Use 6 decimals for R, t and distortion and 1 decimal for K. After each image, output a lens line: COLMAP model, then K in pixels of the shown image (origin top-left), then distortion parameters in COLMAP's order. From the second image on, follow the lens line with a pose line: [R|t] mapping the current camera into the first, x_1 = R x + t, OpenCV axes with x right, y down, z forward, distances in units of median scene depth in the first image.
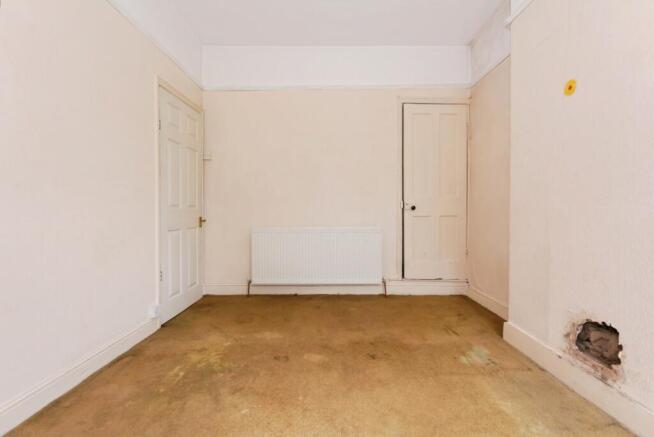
lens RADIAL K [[285.2, 0, 328.0], [0, 285.2, 208.8], [0, 0, 1]] dist [-0.001014, -0.000175]
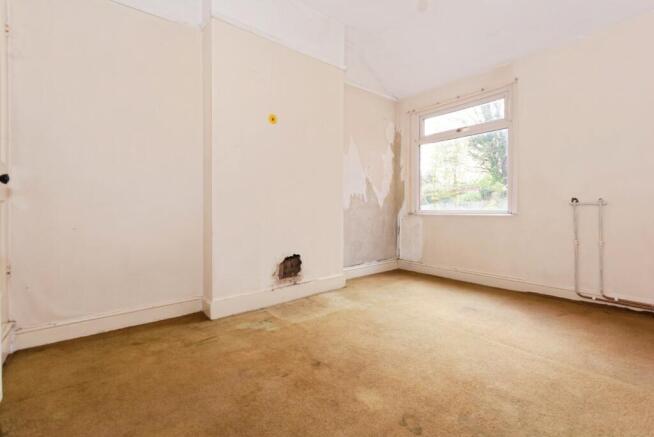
lens RADIAL K [[292.3, 0, 329.9], [0, 292.3, 211.0], [0, 0, 1]] dist [0.000808, 0.000219]
pose [[-0.631315, -0.004759, 0.775512, -0.534088], [0.004624, 0.999940, 0.009900, 0.063930], [-0.775513, 0.009836, -0.631255, 1.524728]]
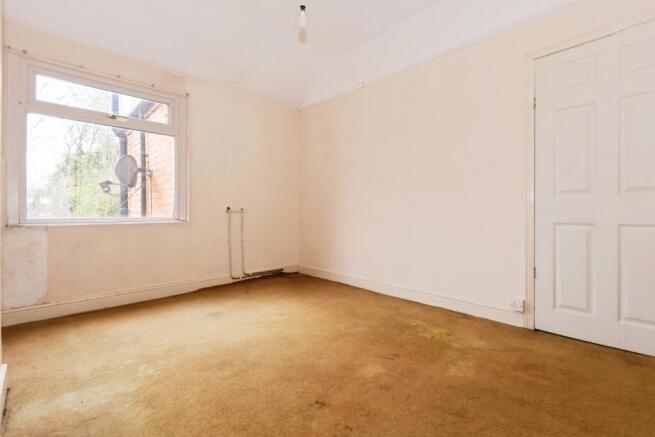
lens RADIAL K [[297.3, 0, 329.3], [0, 297.3, 215.0], [0, 0, 1]] dist [0.000277, 0.000252]
pose [[-0.712913, 0.008614, -0.701199, 0.644983], [0.005965, 0.999963, 0.006220, 0.063726], [0.701227, 0.000251, -0.712938, 1.541802]]
